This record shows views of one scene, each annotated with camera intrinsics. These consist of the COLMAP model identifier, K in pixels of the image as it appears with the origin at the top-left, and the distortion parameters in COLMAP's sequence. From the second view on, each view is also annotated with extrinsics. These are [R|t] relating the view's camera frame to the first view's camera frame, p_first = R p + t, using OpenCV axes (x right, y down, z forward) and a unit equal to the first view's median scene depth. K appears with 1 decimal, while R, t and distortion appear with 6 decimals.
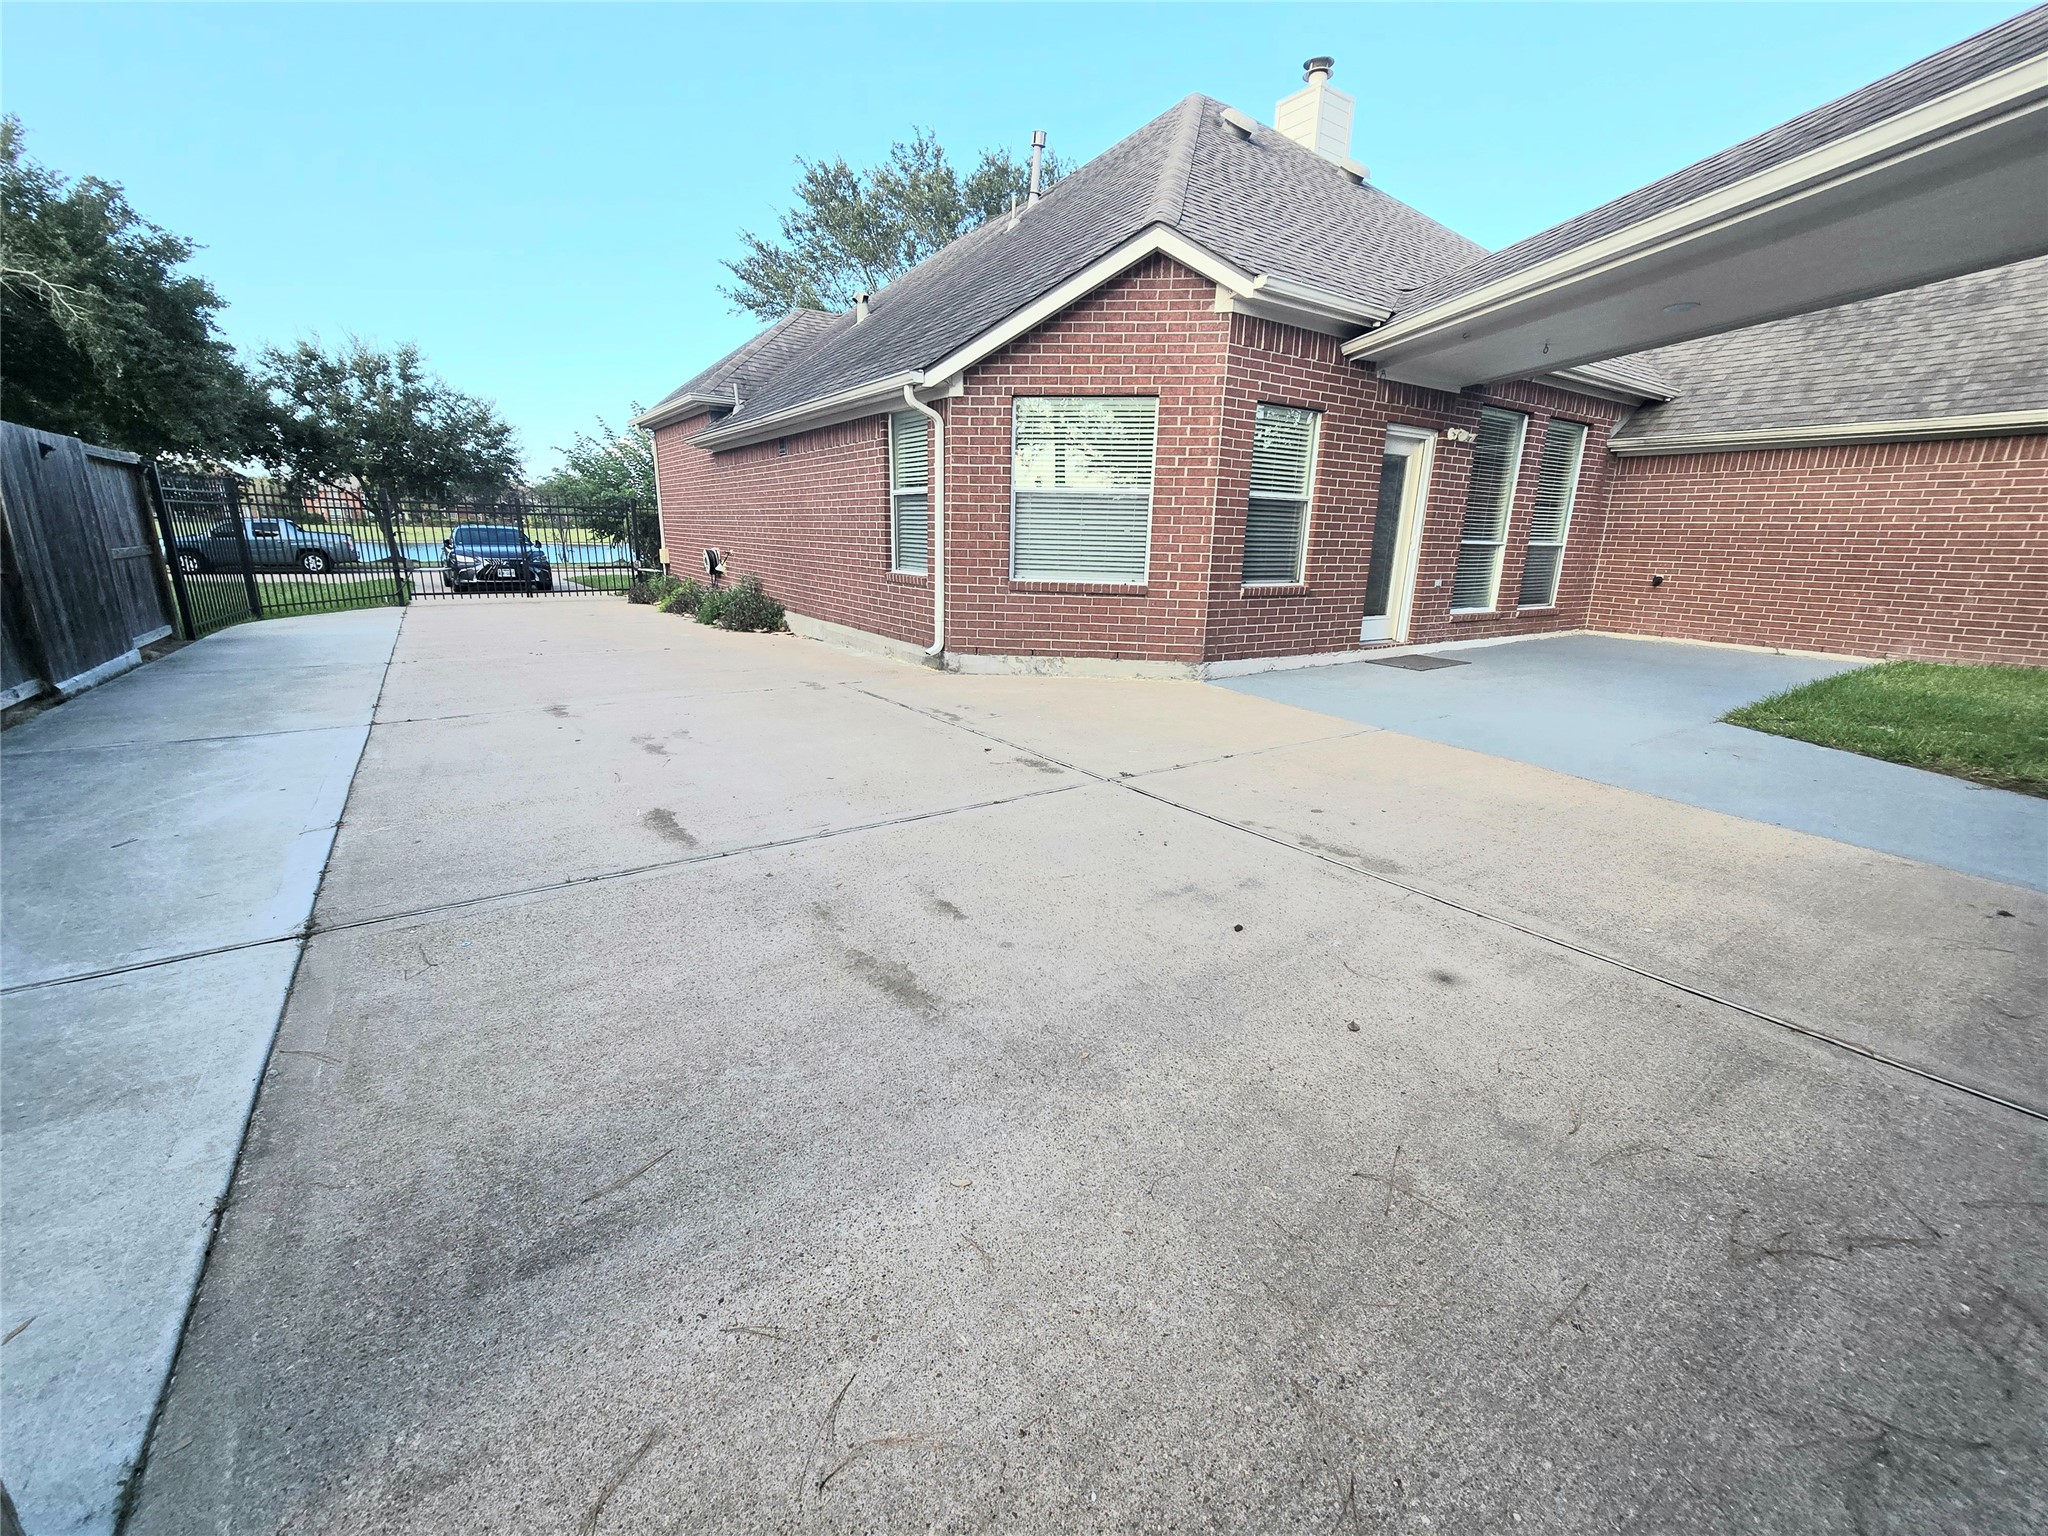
lens RADIAL K [[842.9, 0, 1021.2], [0, 842.9, 758.9], [0, 0, 1]] dist [-0.006736, 0.001442]
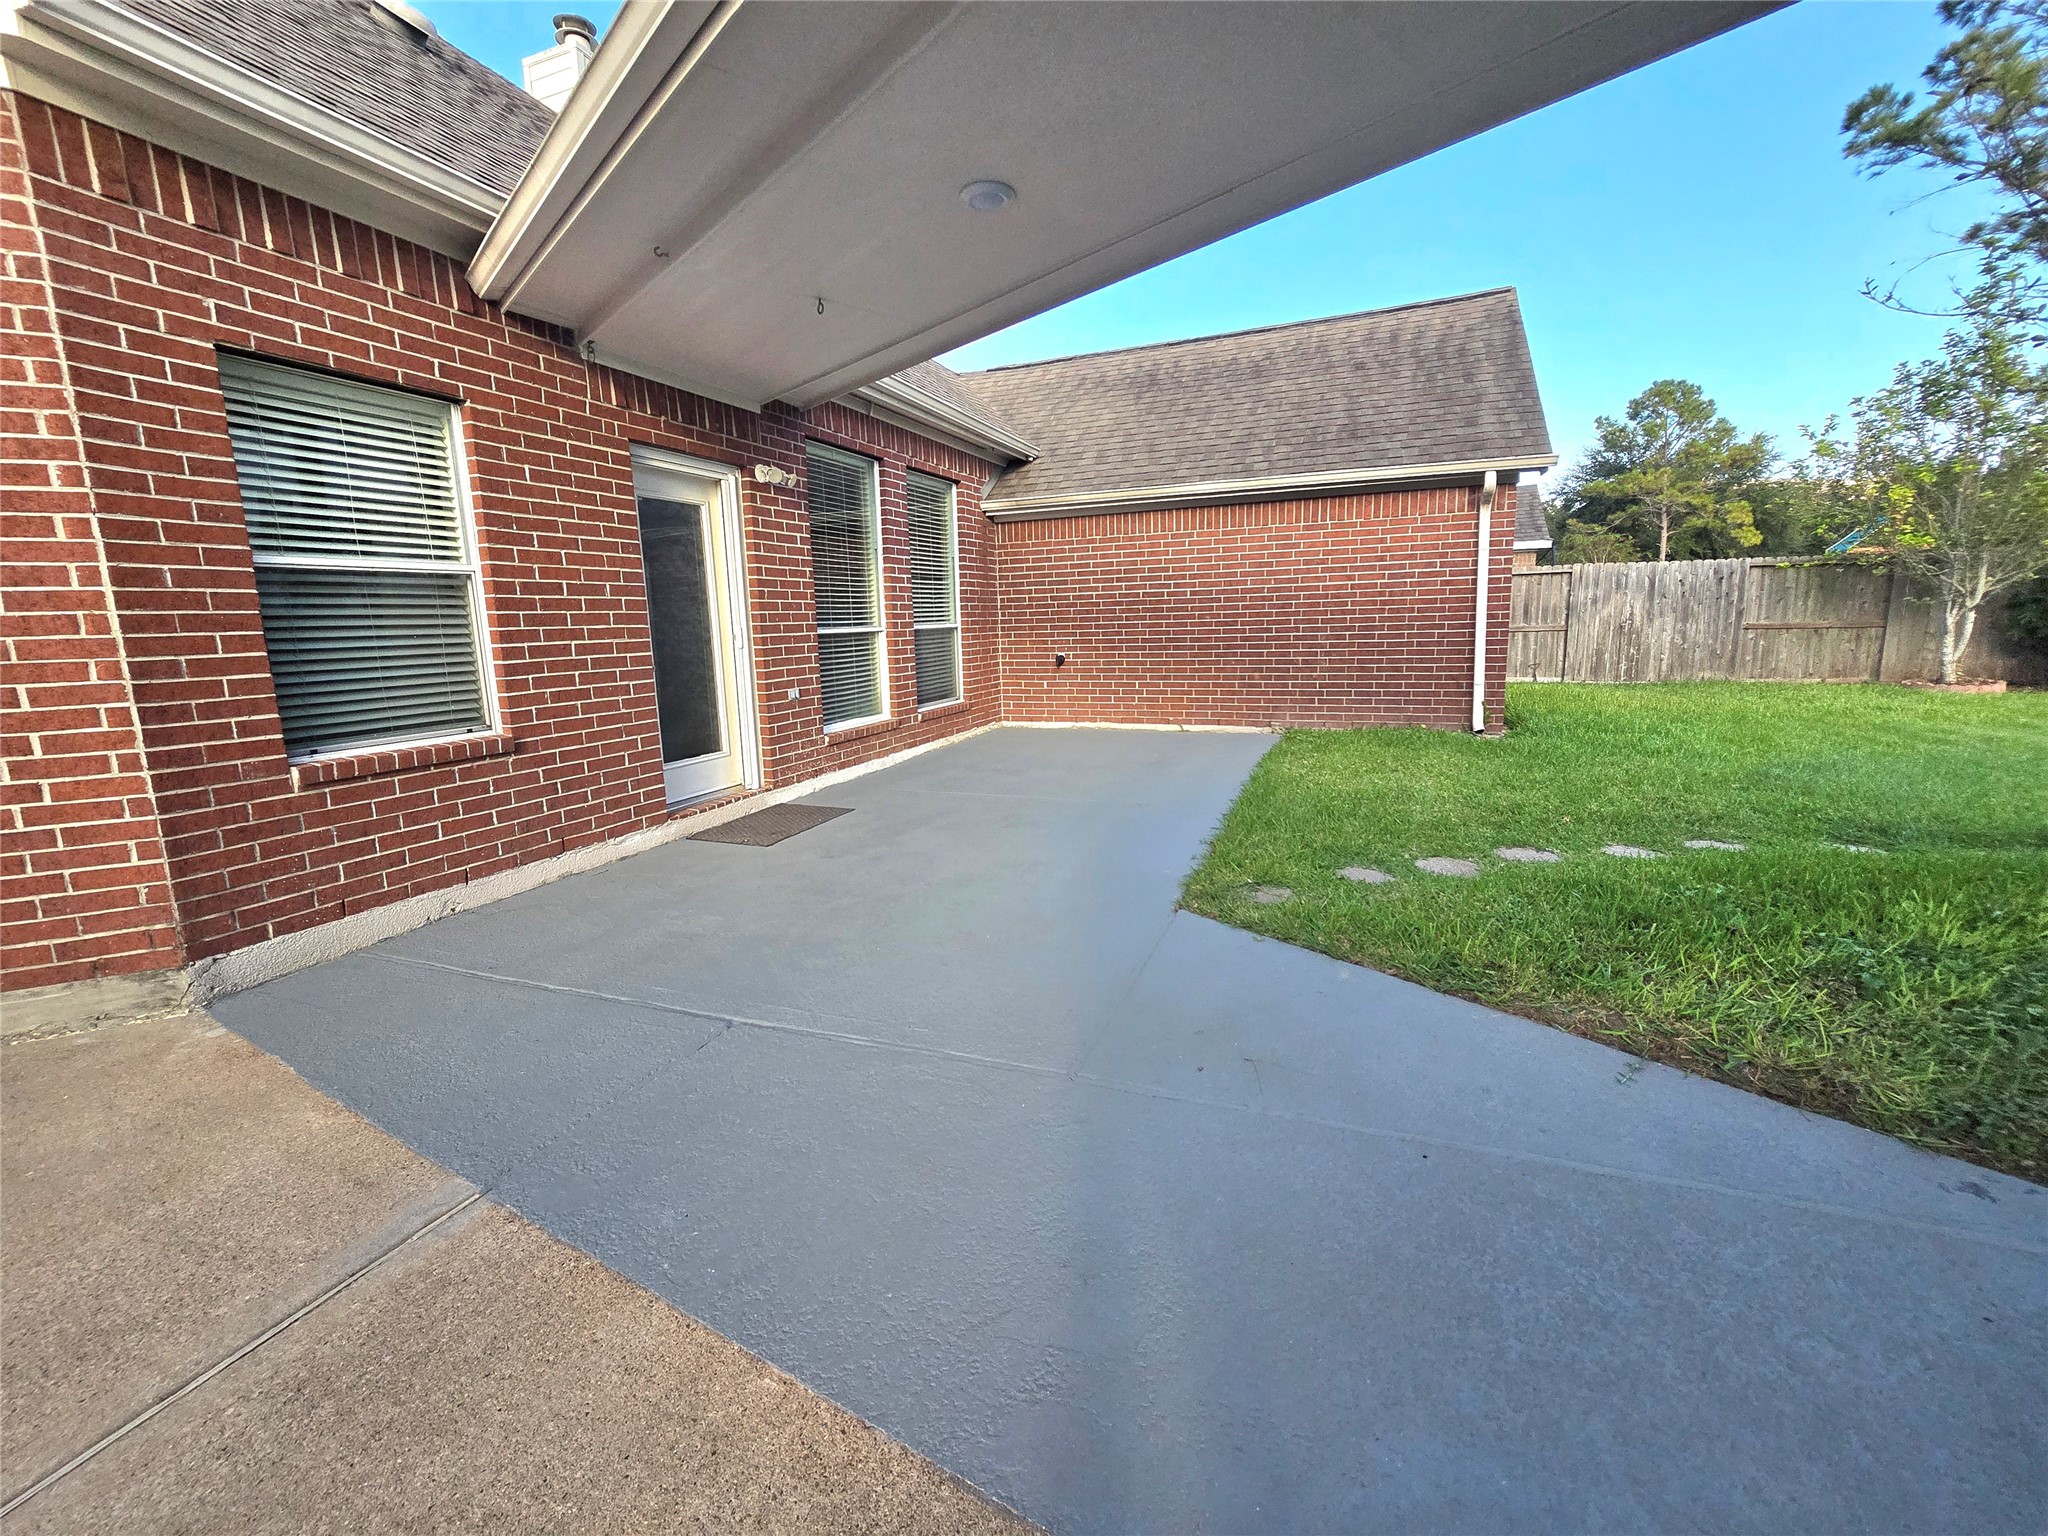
lens RADIAL K [[842.9, 0, 1028.4], [0, 842.9, 761.8], [0, 0, 1]] dist [-0.006736, 0.001442]
pose [[0.826903, -0.139010, 0.544892, 0.288036], [0.190957, 0.980801, -0.039571, -0.097034], [-0.528930, 0.136772, 0.837572, 0.360654]]
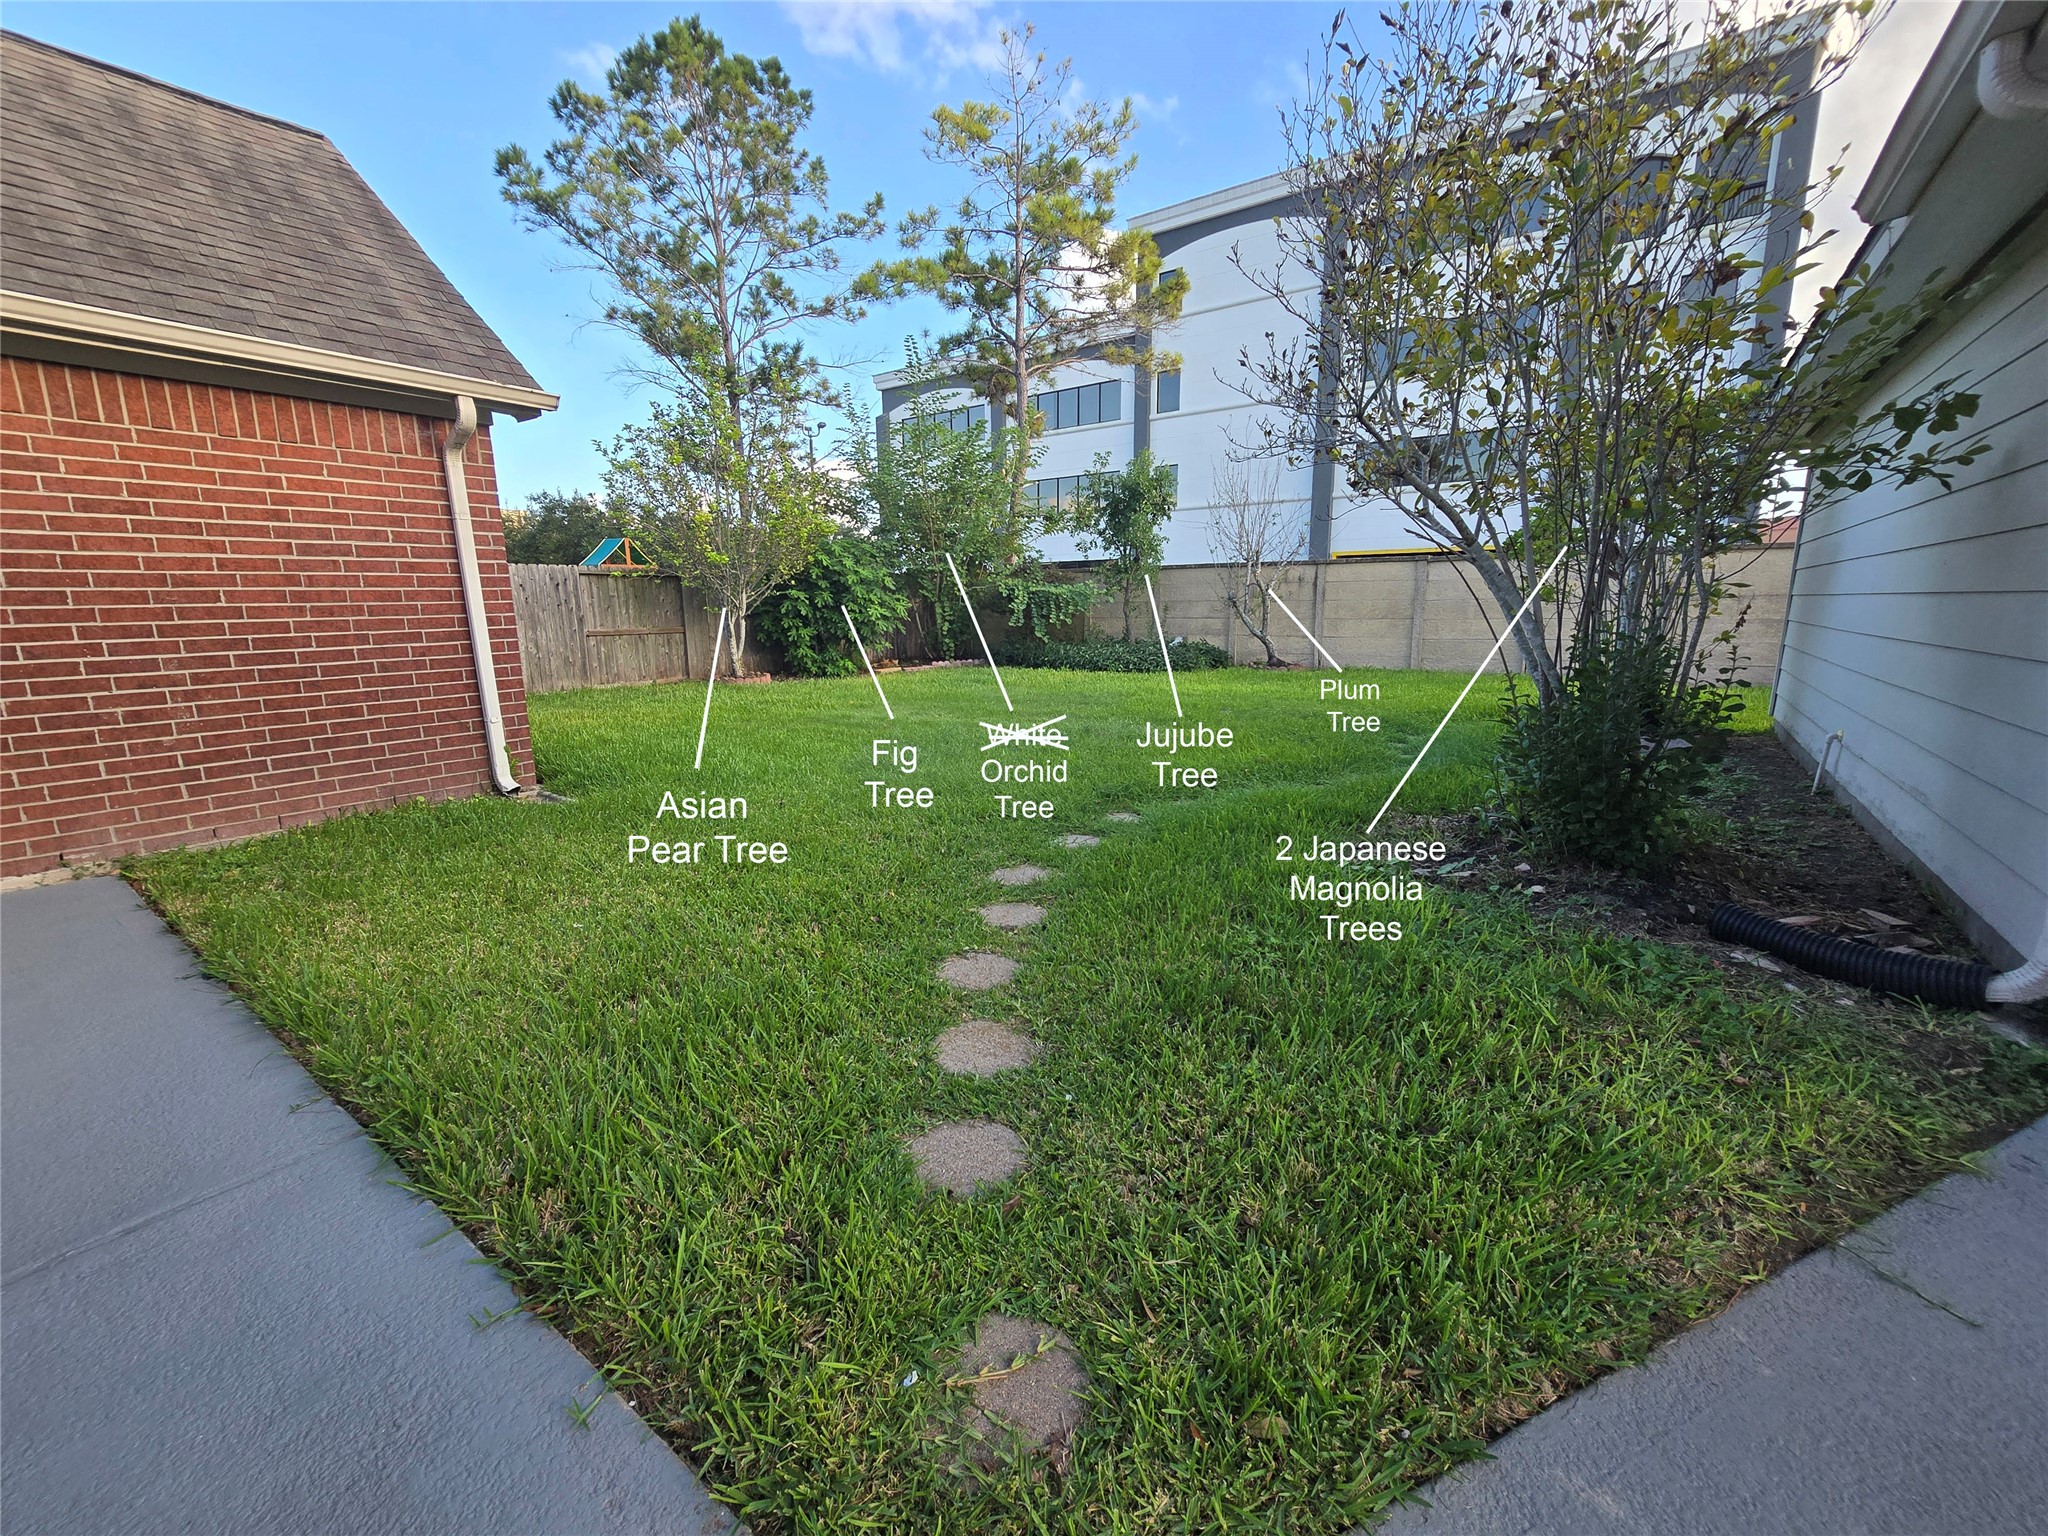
lens RADIAL K [[842.9, 0, 1024.8], [0, 842.9, 757.7], [0, 0, 1]] dist [-0.006736, 0.001442]
pose [[-0.339605, -0.189089, 0.921365, 0.492602], [0.249918, 0.926230, 0.282204, -0.171294], [-0.906758, 0.326104, -0.267295, 0.664008]]
